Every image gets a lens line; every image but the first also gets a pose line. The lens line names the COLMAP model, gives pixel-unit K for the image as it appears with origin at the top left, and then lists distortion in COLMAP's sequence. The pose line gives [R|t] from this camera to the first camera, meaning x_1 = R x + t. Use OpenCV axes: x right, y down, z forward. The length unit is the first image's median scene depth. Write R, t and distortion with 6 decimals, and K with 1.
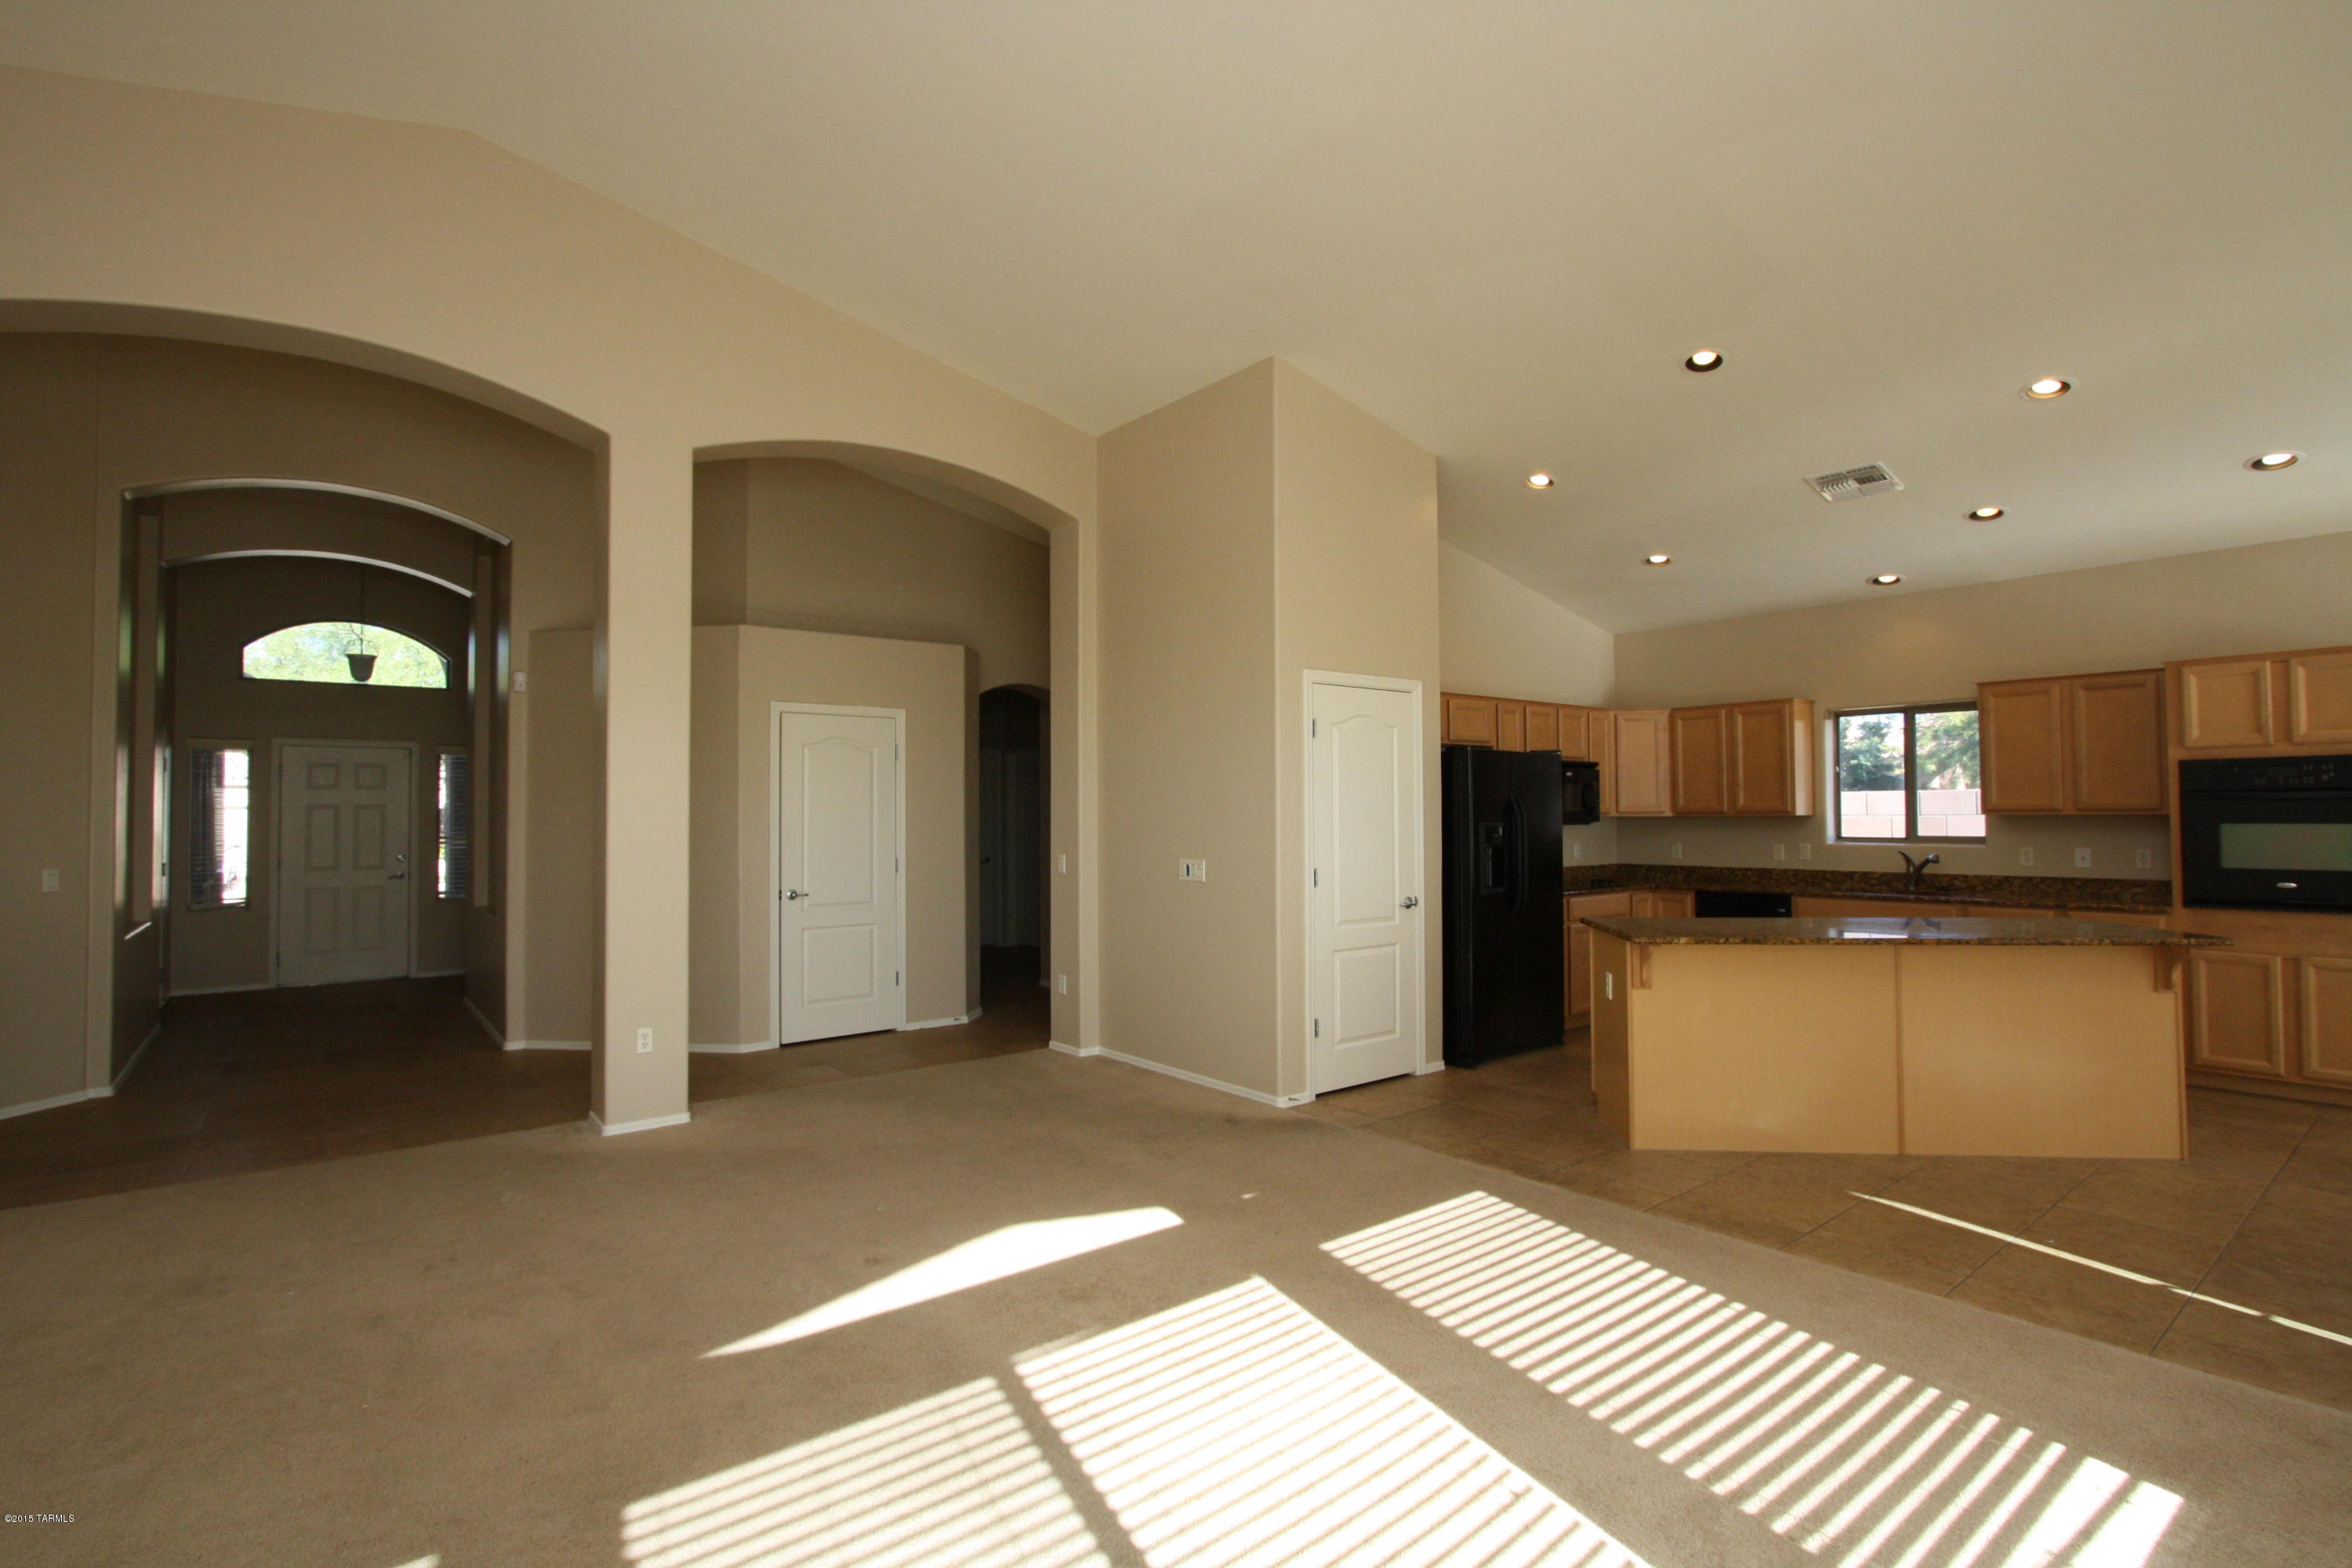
lens RADIAL K [[1102.3, 0, 1169.7], [0, 1102.3, 788.9], [0, 0, 1]] dist [-0.022839, 0.004240]
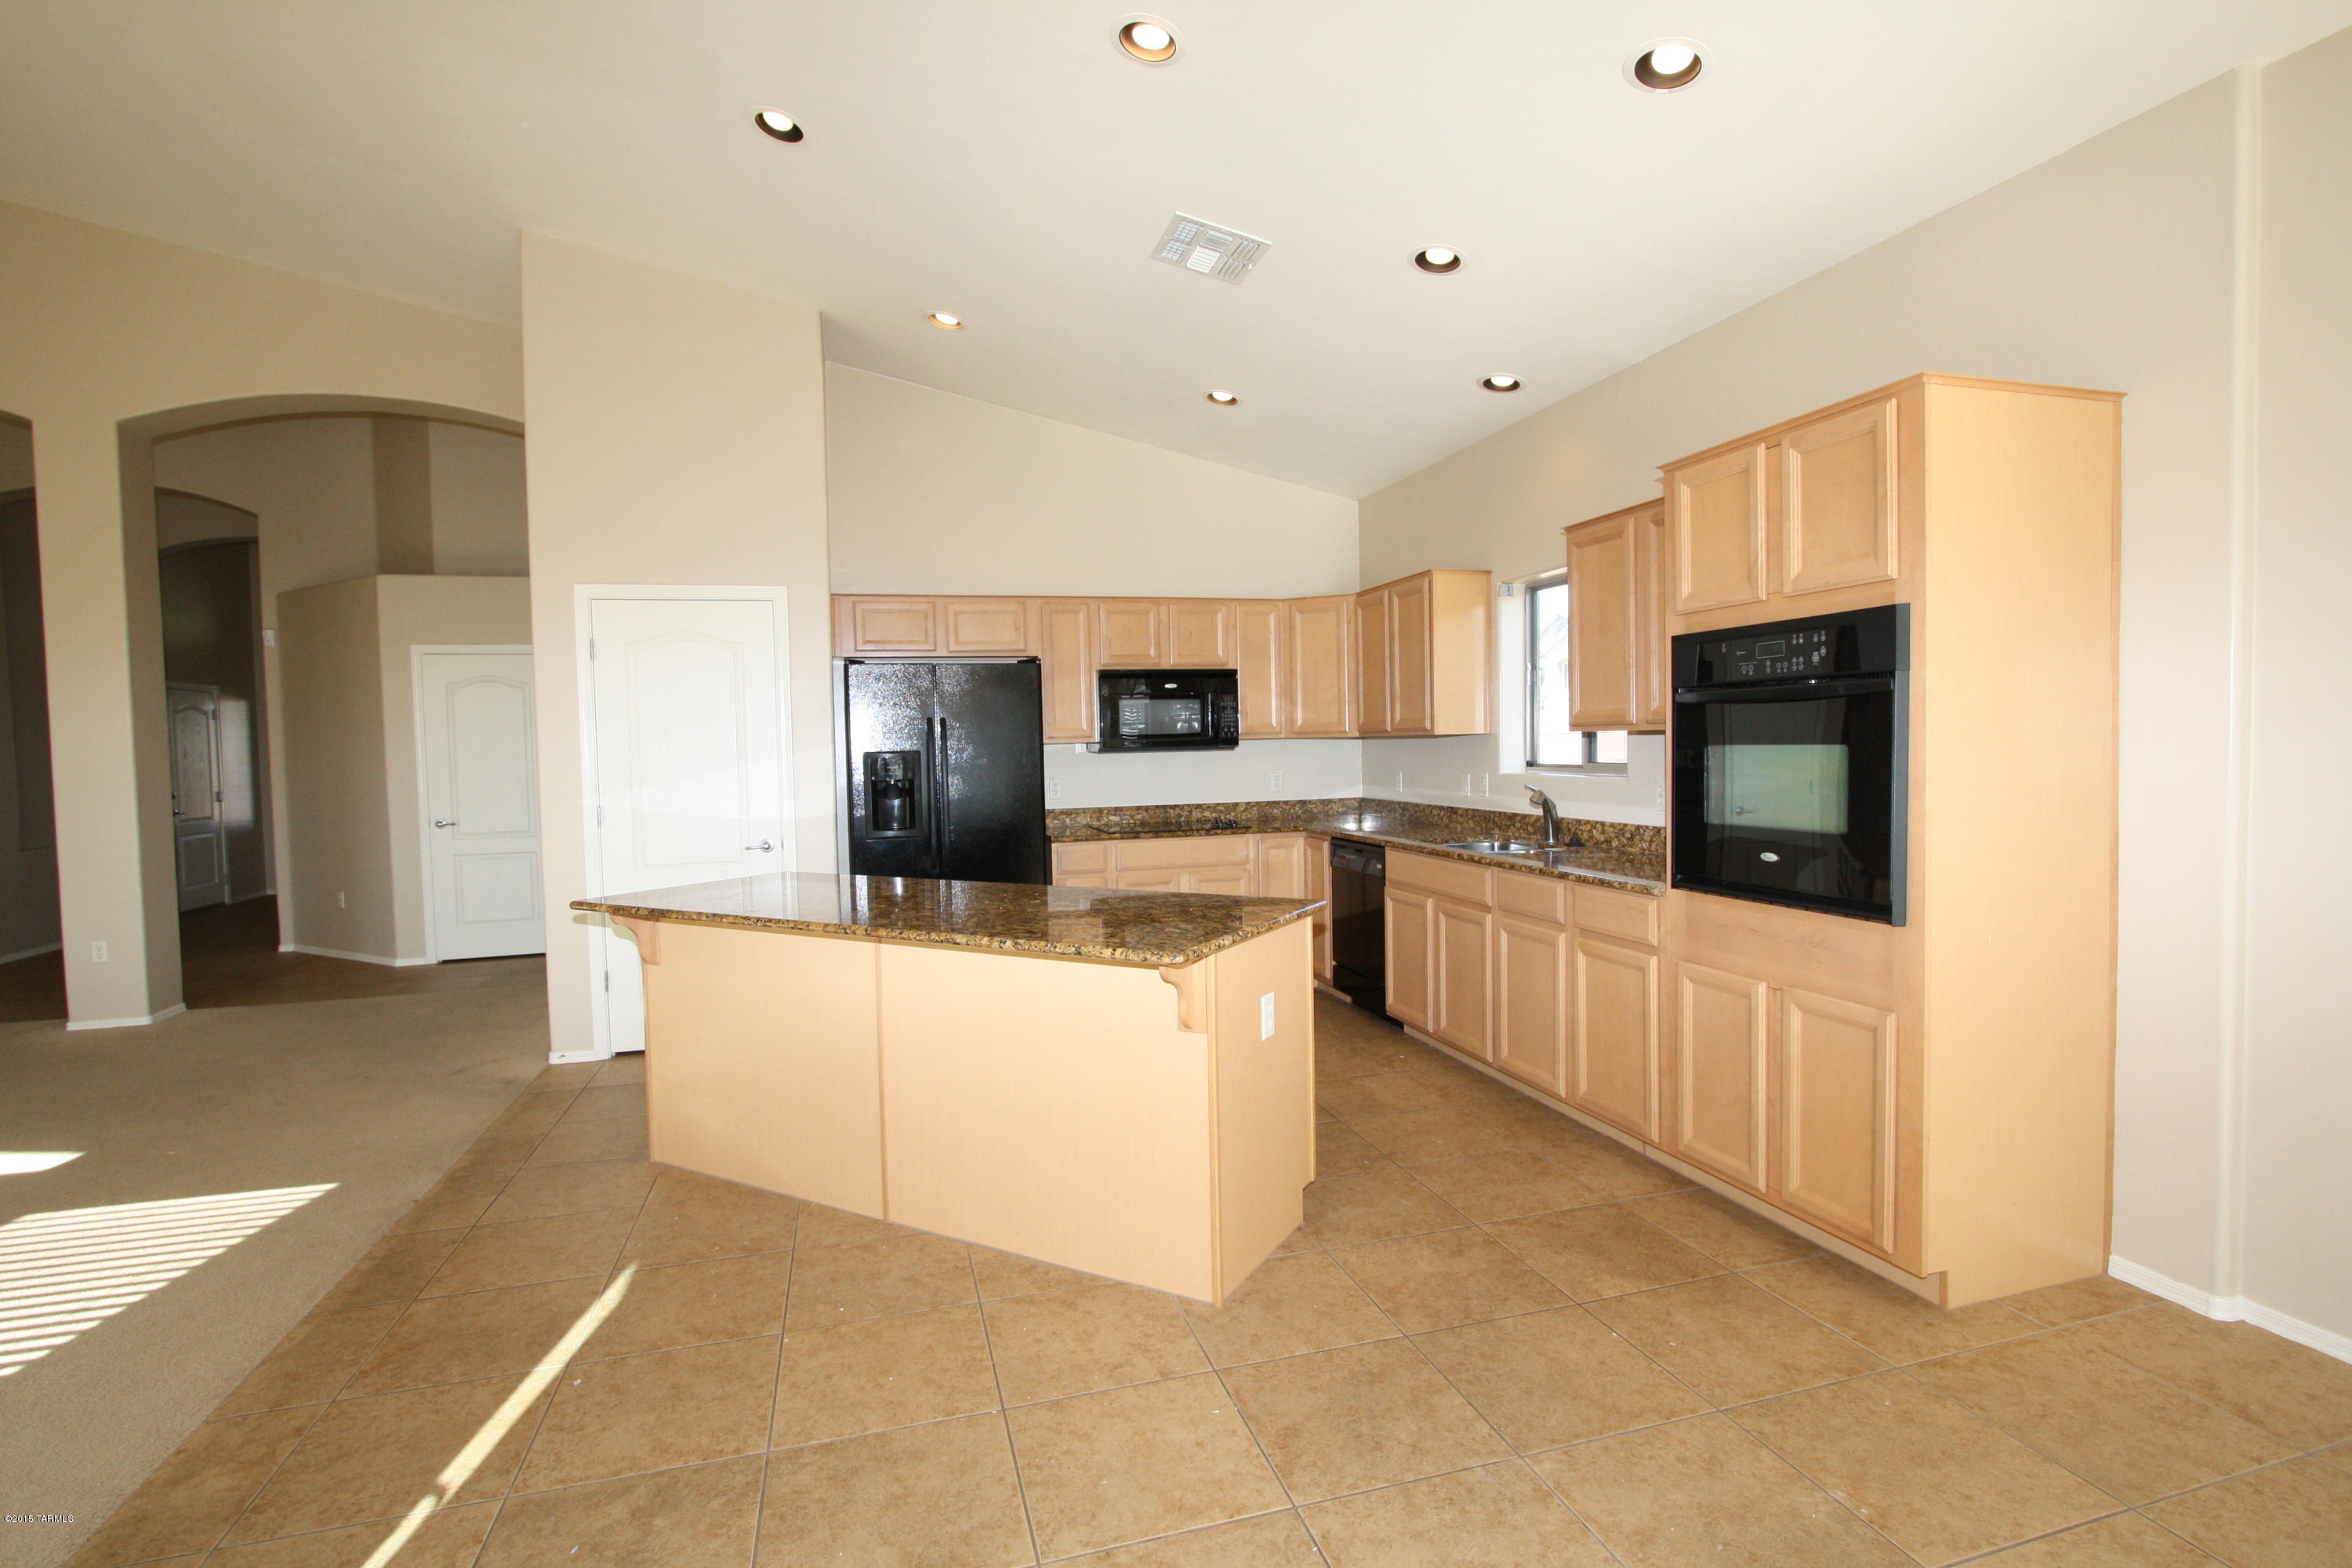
lens RADIAL K [[1102.3, 0, 1170.3], [0, 1102.3, 787.3], [0, 0, 1]] dist [-0.022839, 0.004240]
pose [[0.926284, 0.001761, -0.376822, 0.734536], [0.025070, 0.997486, 0.066287, 0.007109], [0.375992, -0.070847, 0.923911, 0.283831]]
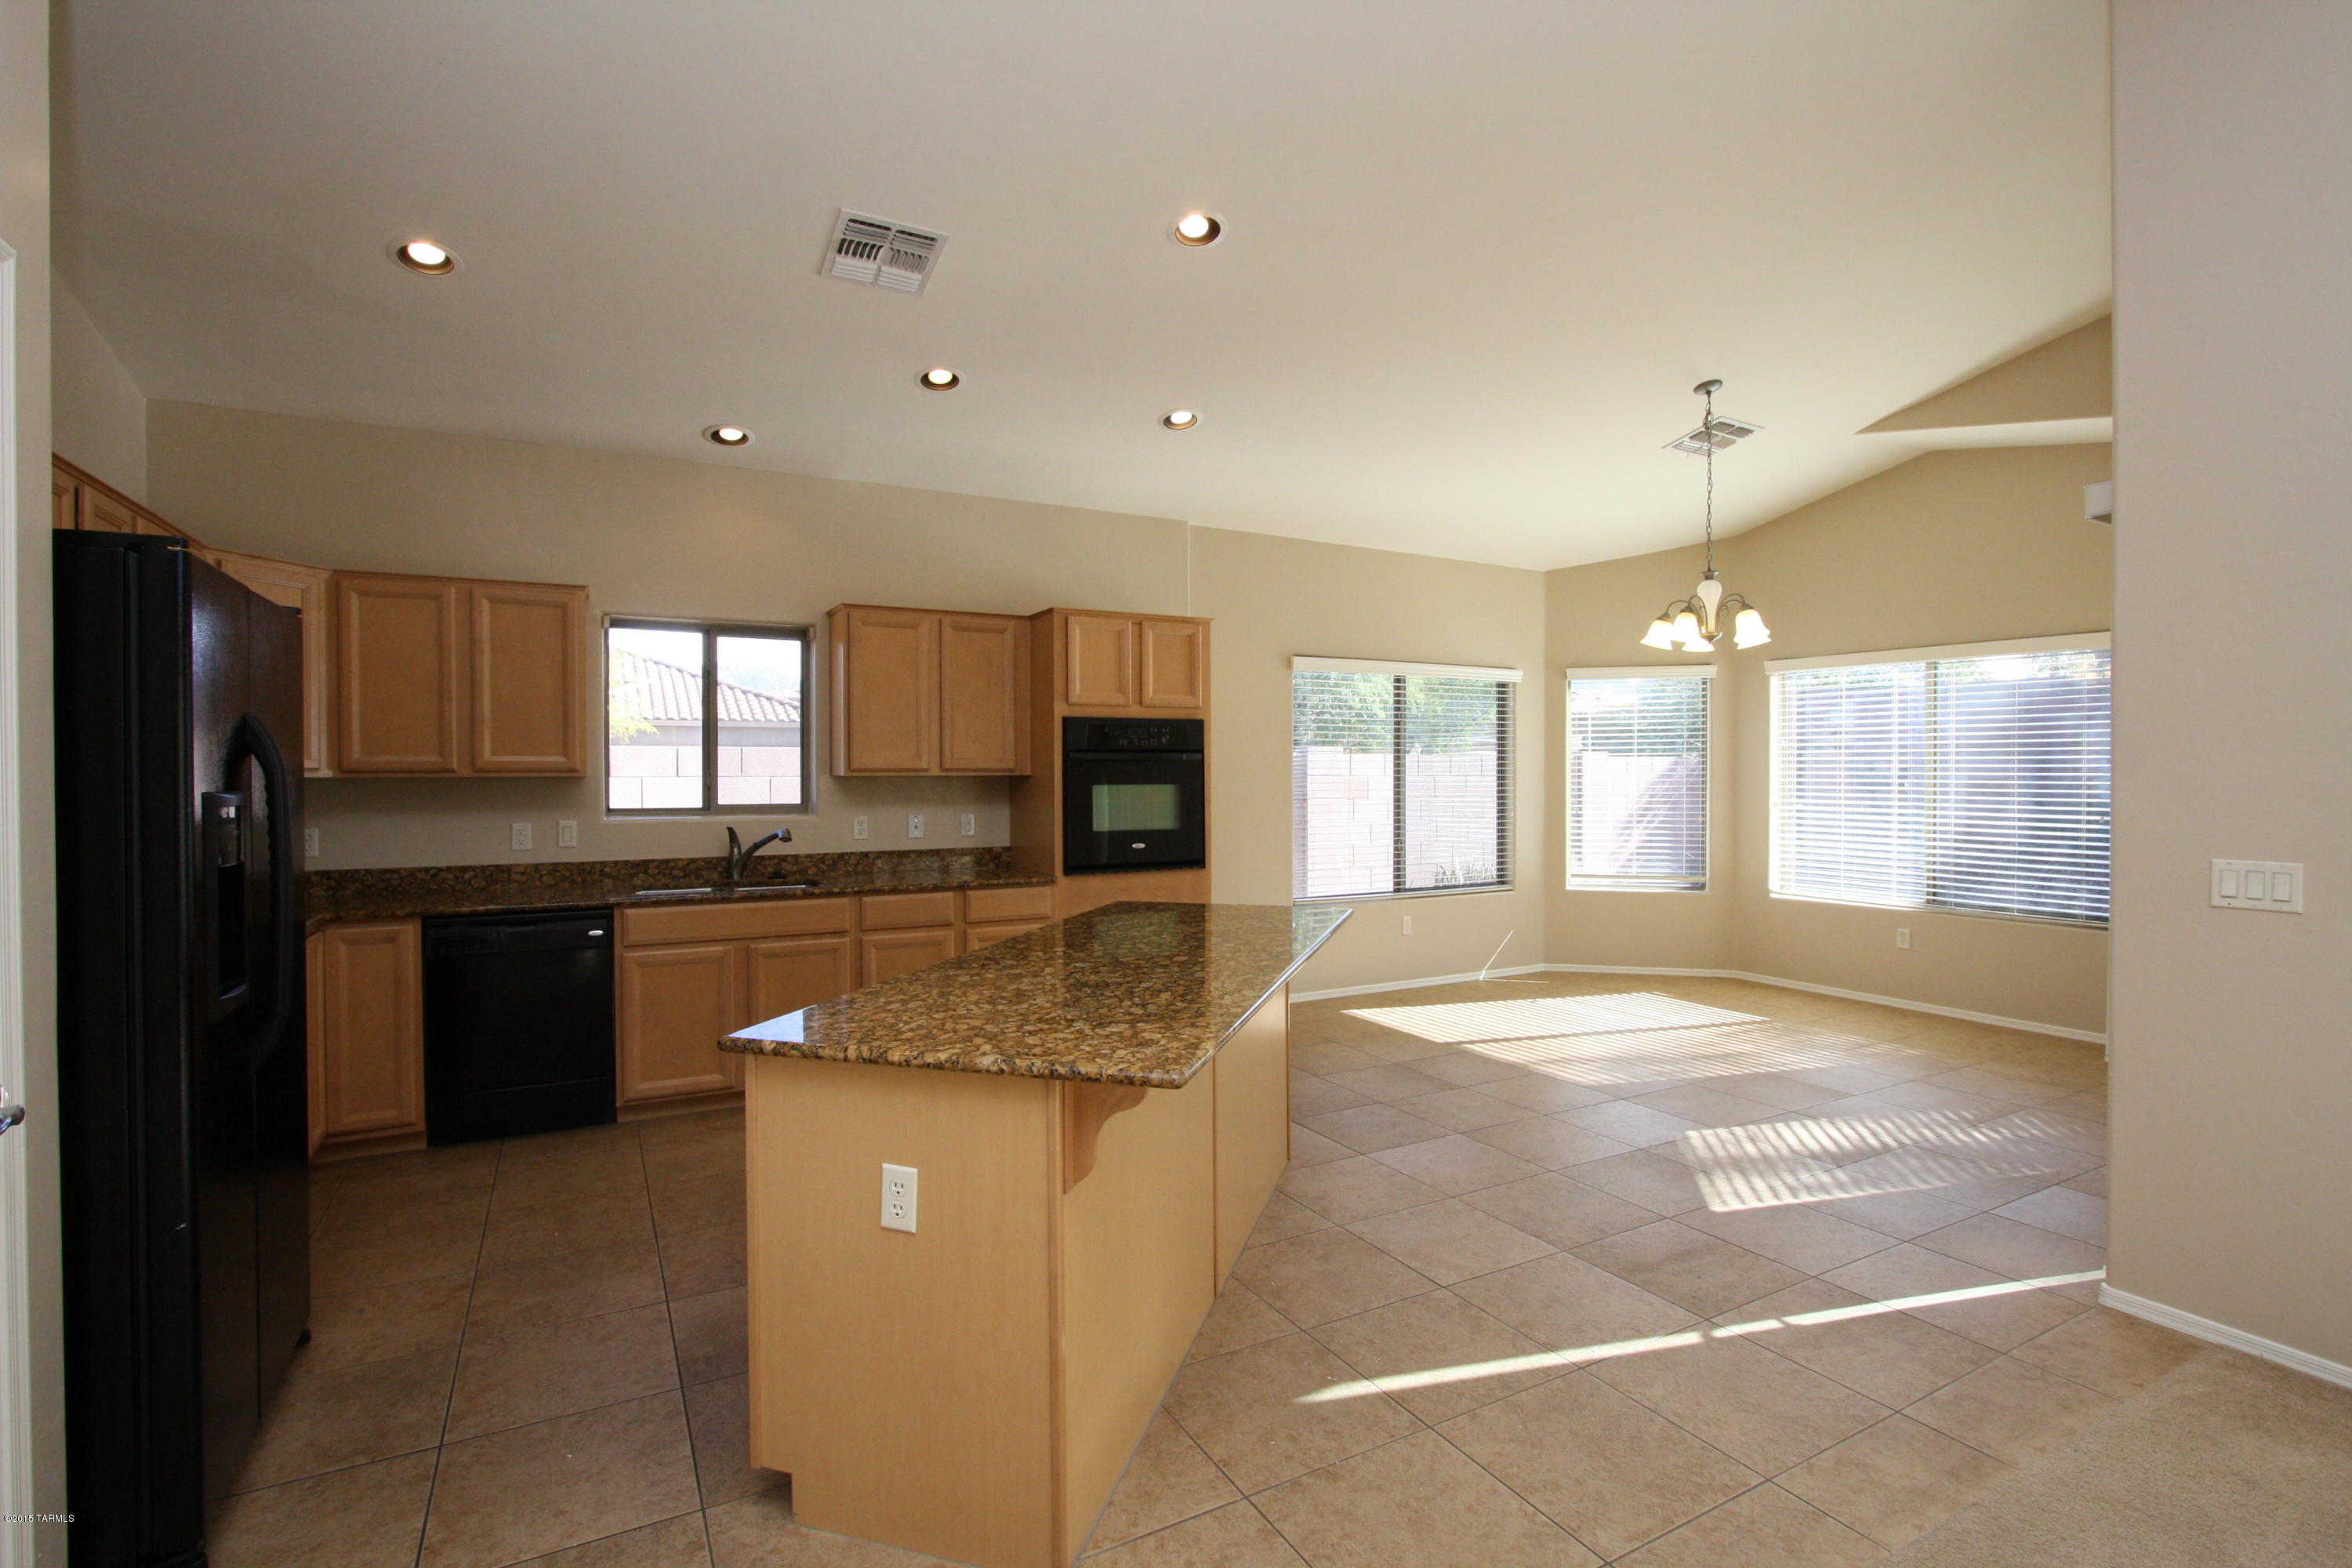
lens RADIAL K [[1102.3, 0, 1172.4], [0, 1102.3, 780.6], [0, 0, 1]] dist [-0.022839, 0.004240]
pose [[0.160366, 0.001184, 0.987057, 0.013632], [-0.021623, 0.999764, 0.002314, 0.019679], [-0.986821, -0.021715, 0.160354, 0.615266]]
